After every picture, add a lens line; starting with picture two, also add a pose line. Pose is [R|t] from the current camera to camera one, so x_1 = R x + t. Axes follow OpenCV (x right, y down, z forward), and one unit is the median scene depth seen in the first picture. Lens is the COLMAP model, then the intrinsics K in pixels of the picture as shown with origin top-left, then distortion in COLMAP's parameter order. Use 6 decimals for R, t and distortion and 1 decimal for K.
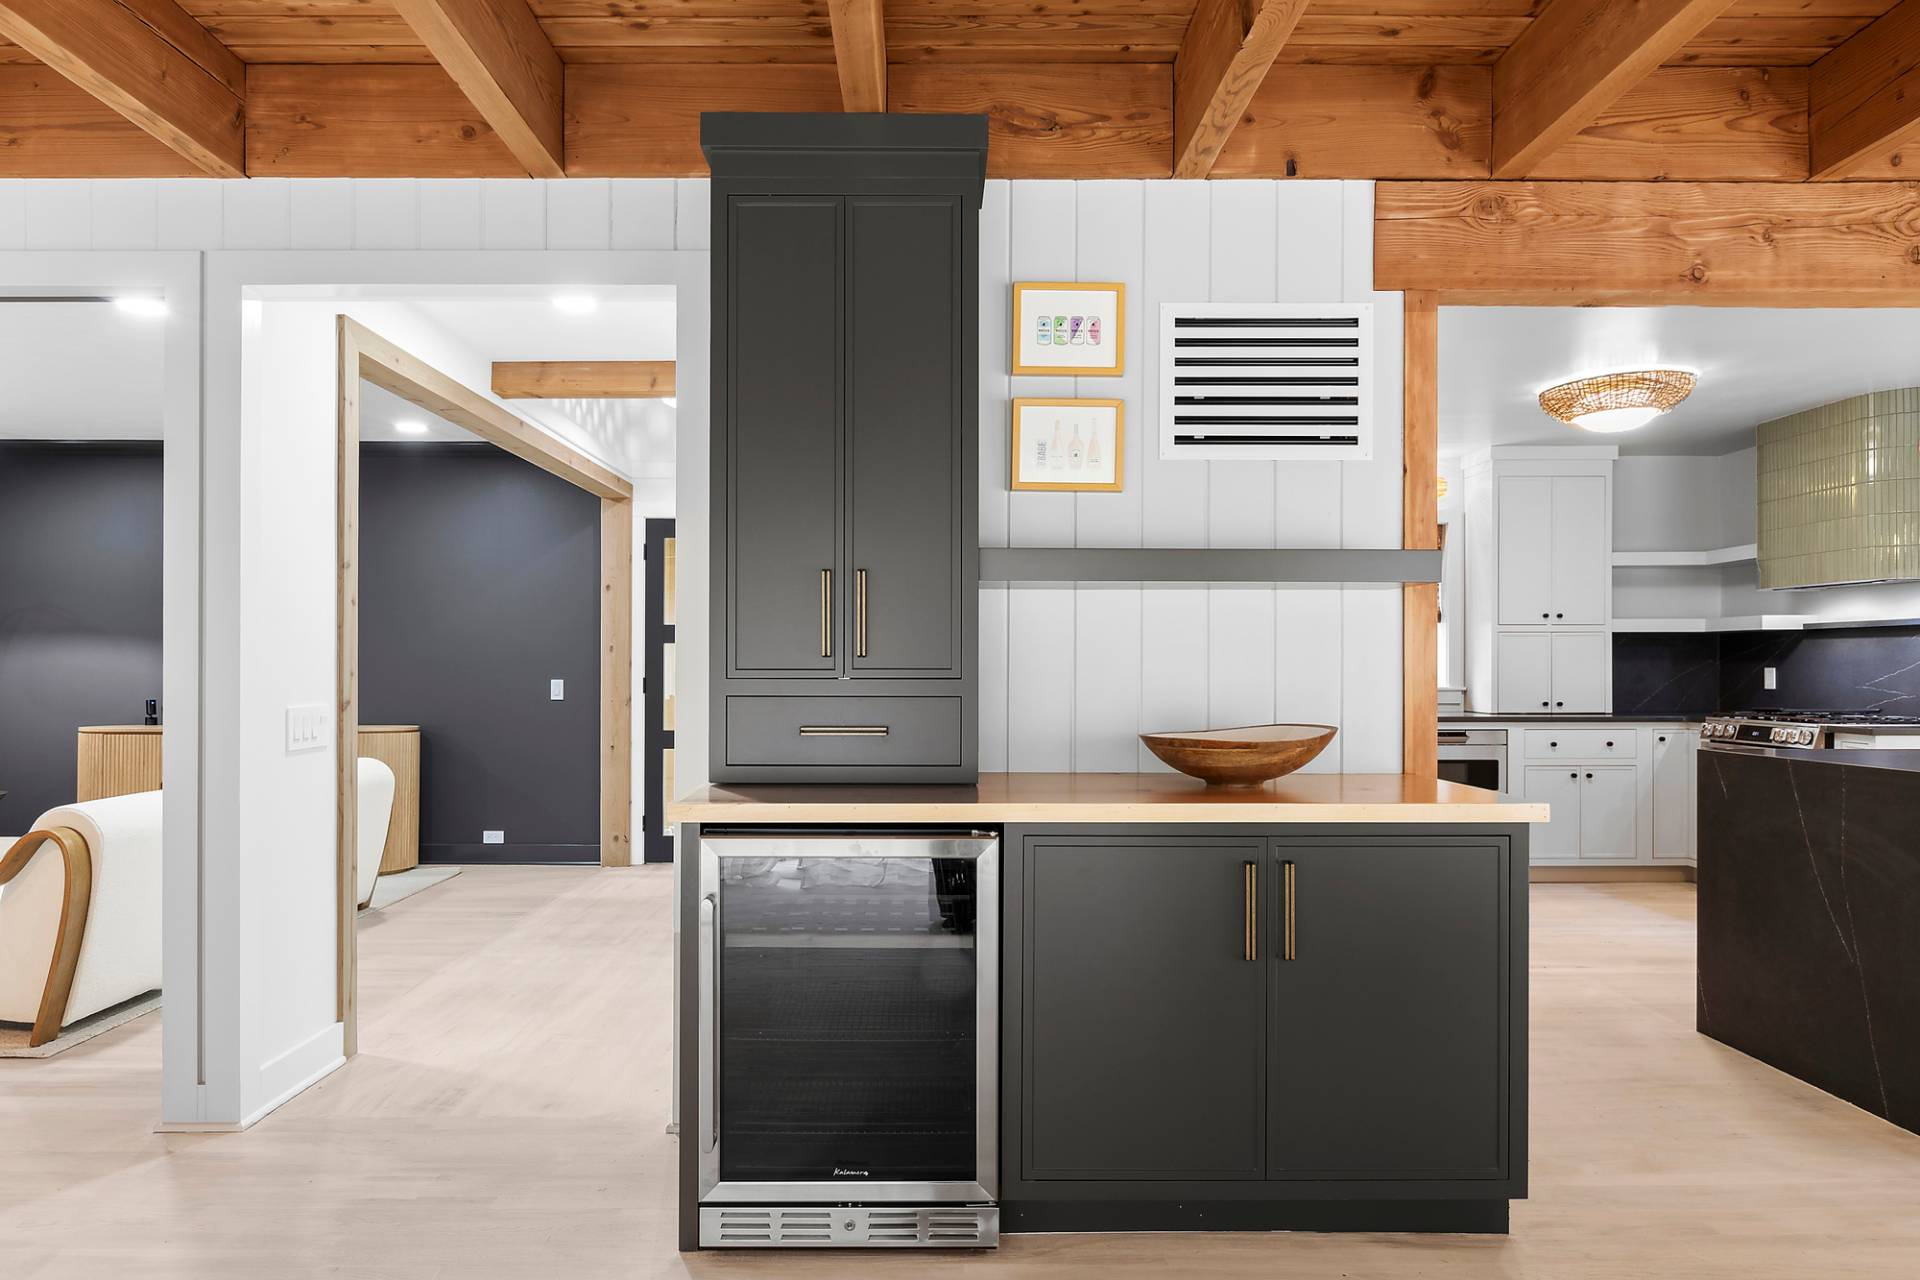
lens RADIAL K [[1087.1, 0, 960.0], [0, 1087.1, 640.0], [0, 0, 1]] dist [-0.002297, -0.001235]
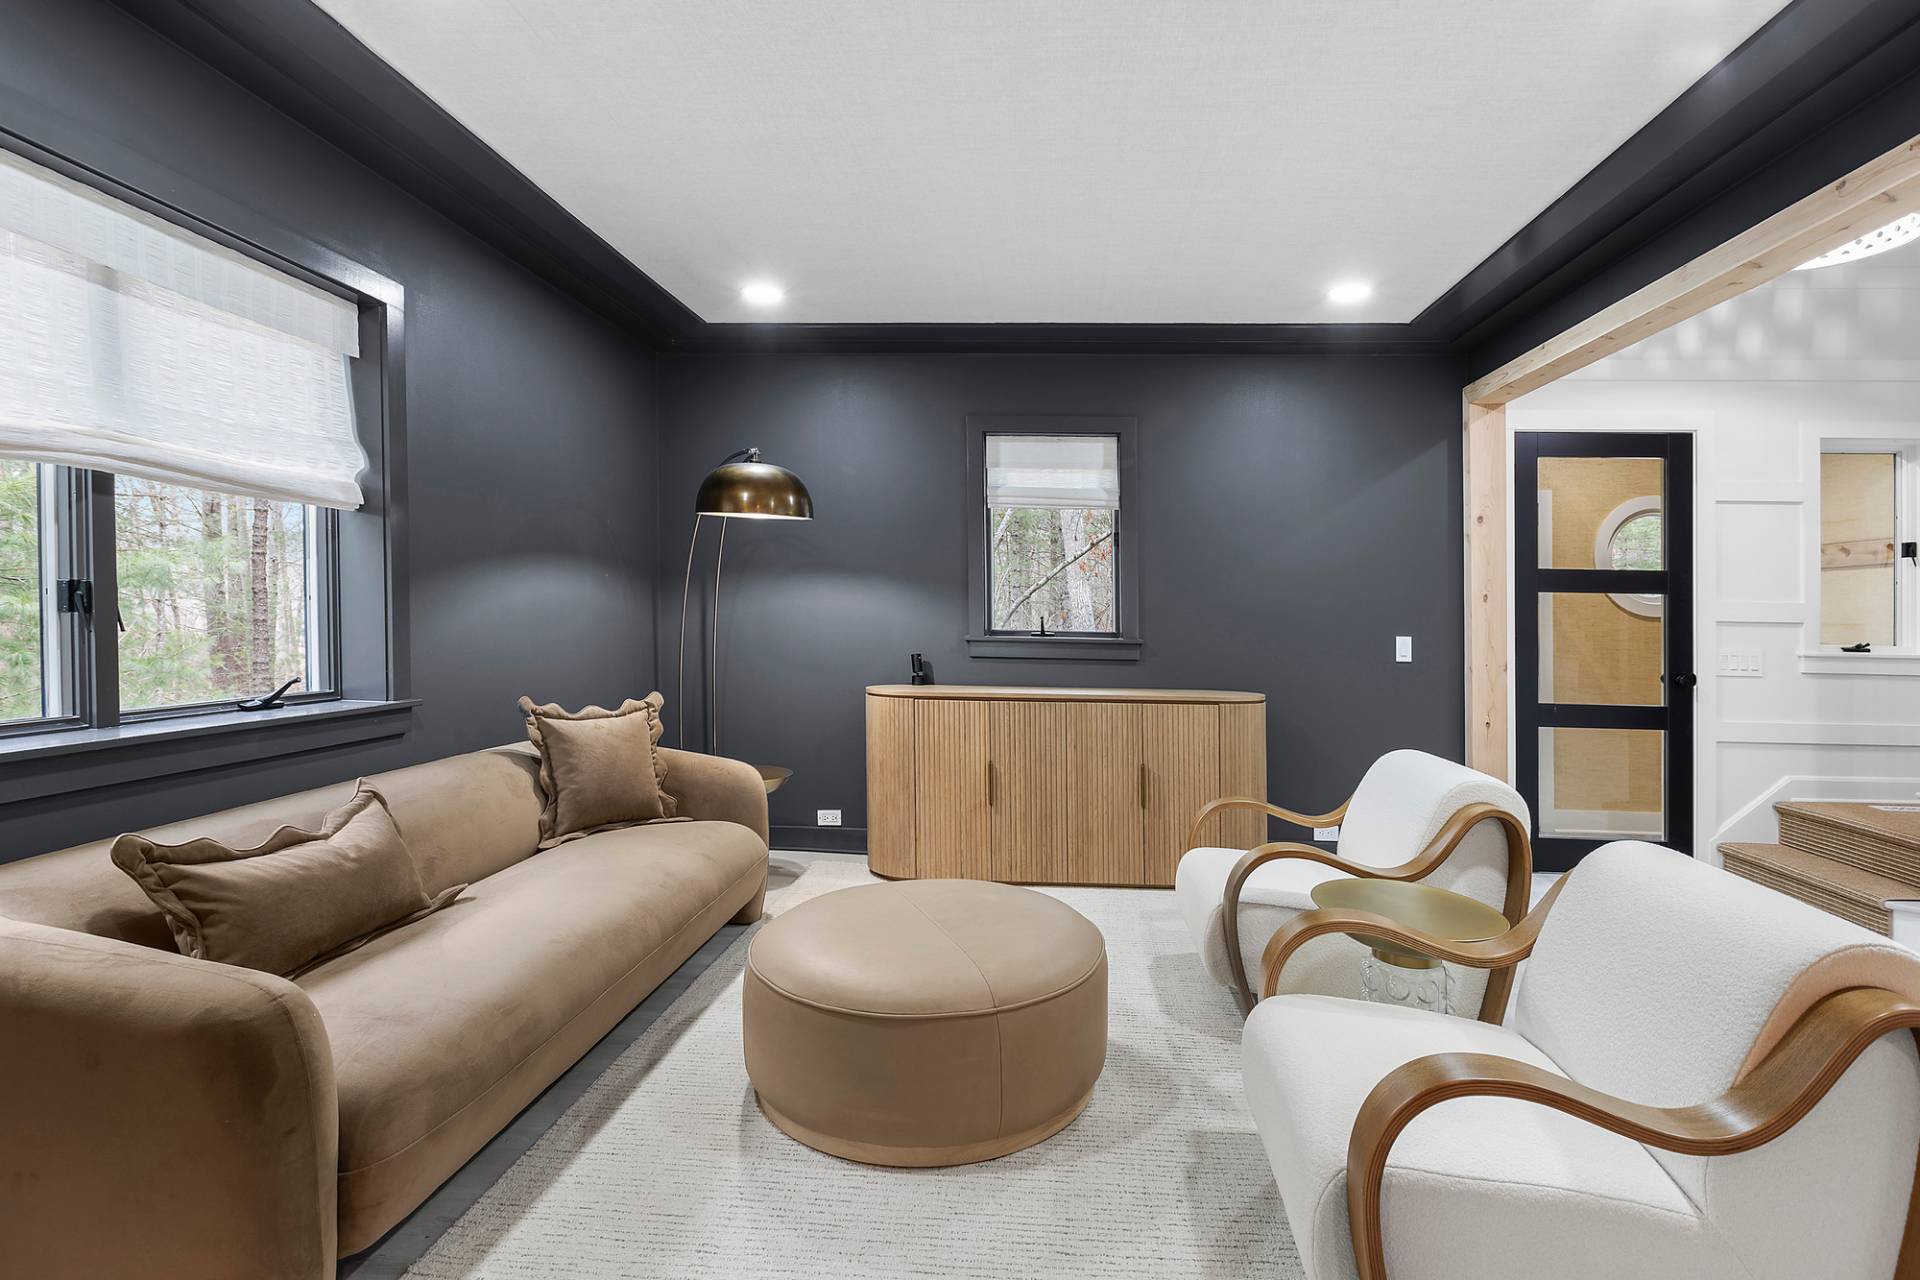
lens RADIAL K [[936.1, 0, 966.7], [0, 936.1, 669.3], [0, 0, 1]] dist [-0.022499, -0.000191]
pose [[0.994319, 0.021423, -0.104259, -1.217077], [-0.013149, 0.996756, 0.079404, 0.021110], [0.105622, -0.077582, 0.991375, 0.572149]]
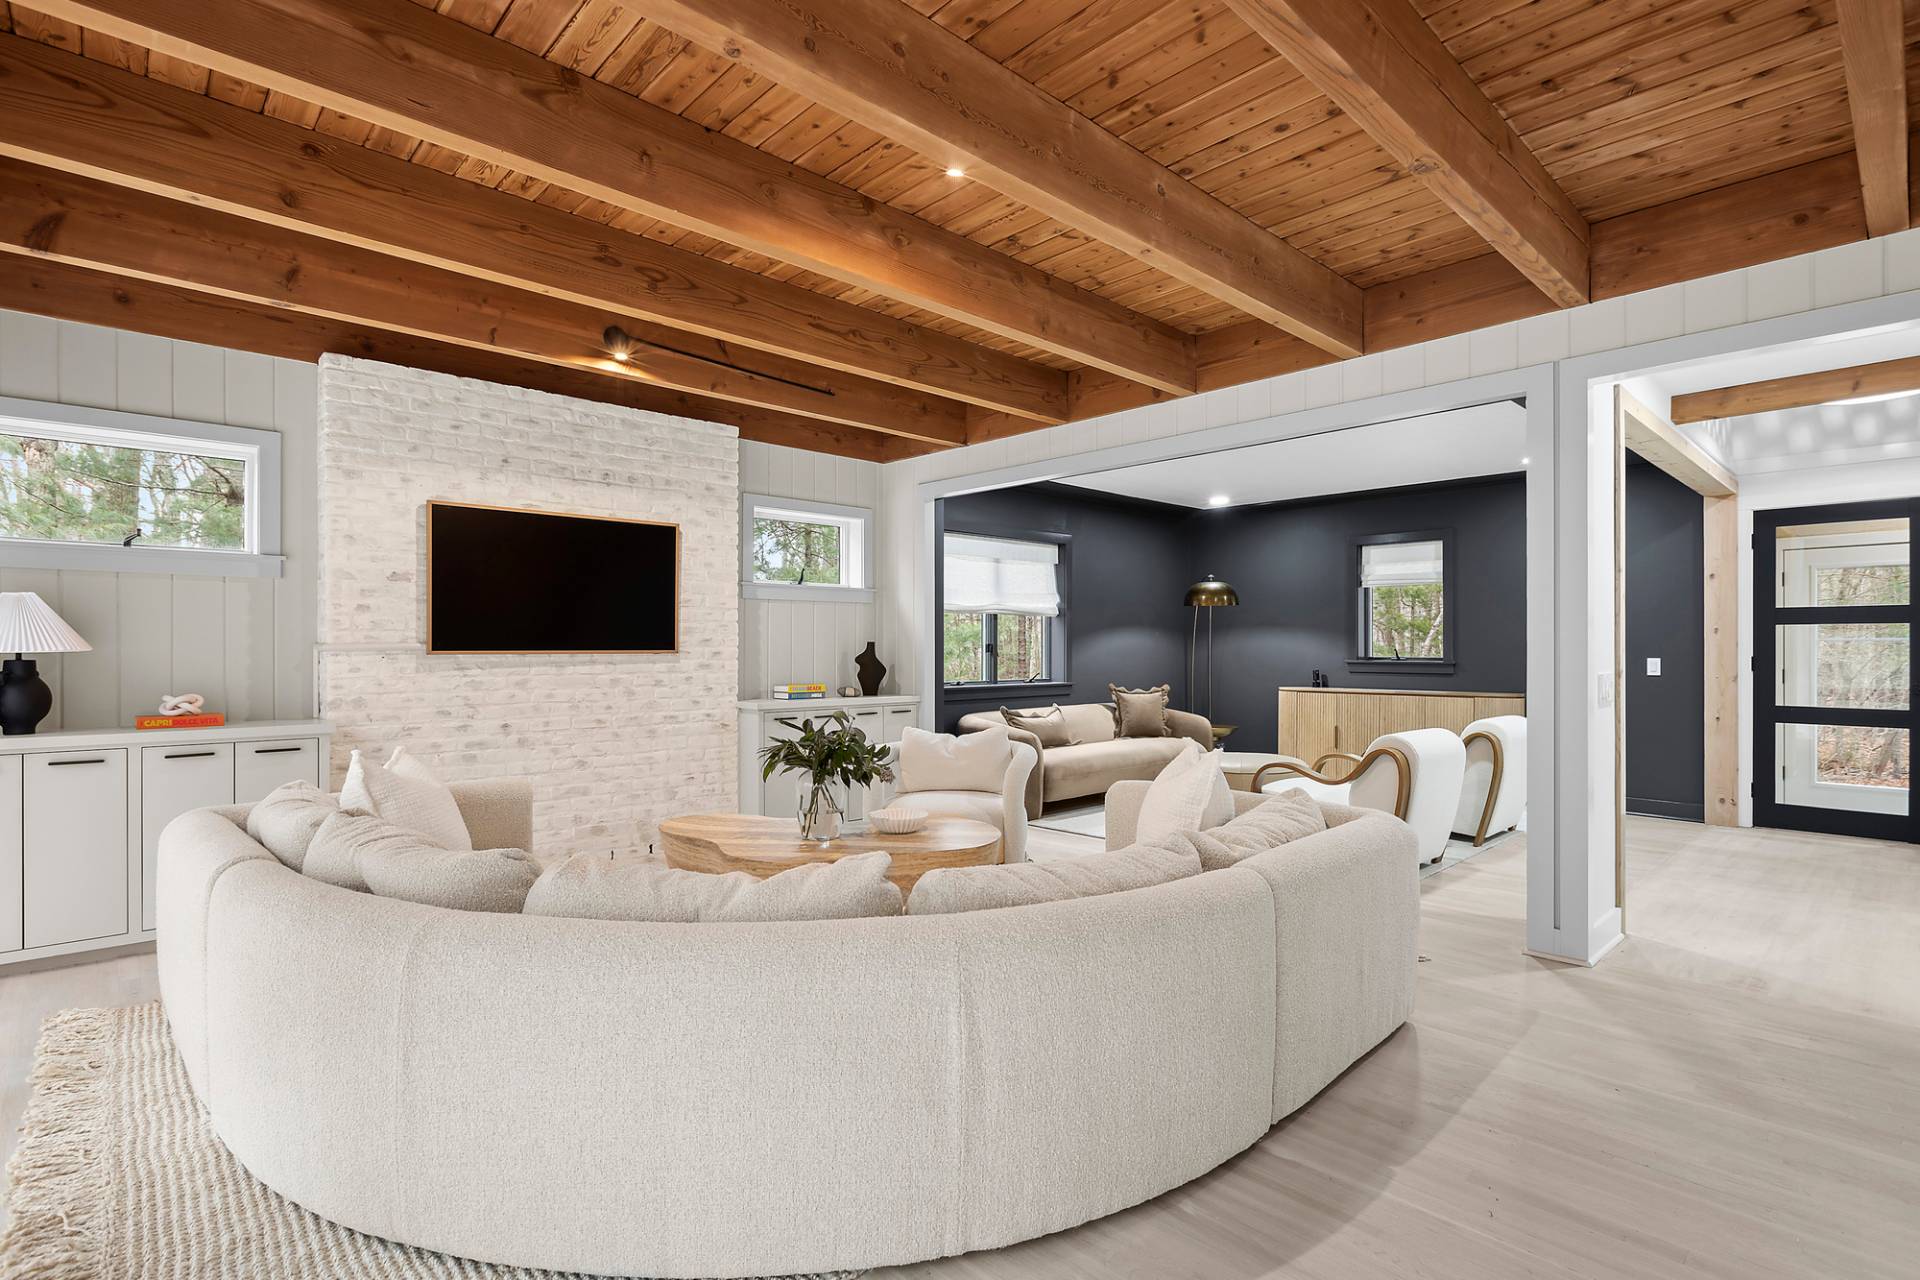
lens RADIAL K [[915.7, 0, 960.0], [0, 915.7, 640.0], [0, 0, 1]] dist [-0.002893, -0.000735]
pose [[0.685487, -0.008271, -0.728038, -0.334353], [0.017936, 0.999824, 0.005529, -0.003341], [0.727864, -0.016848, 0.685515, -0.416345]]
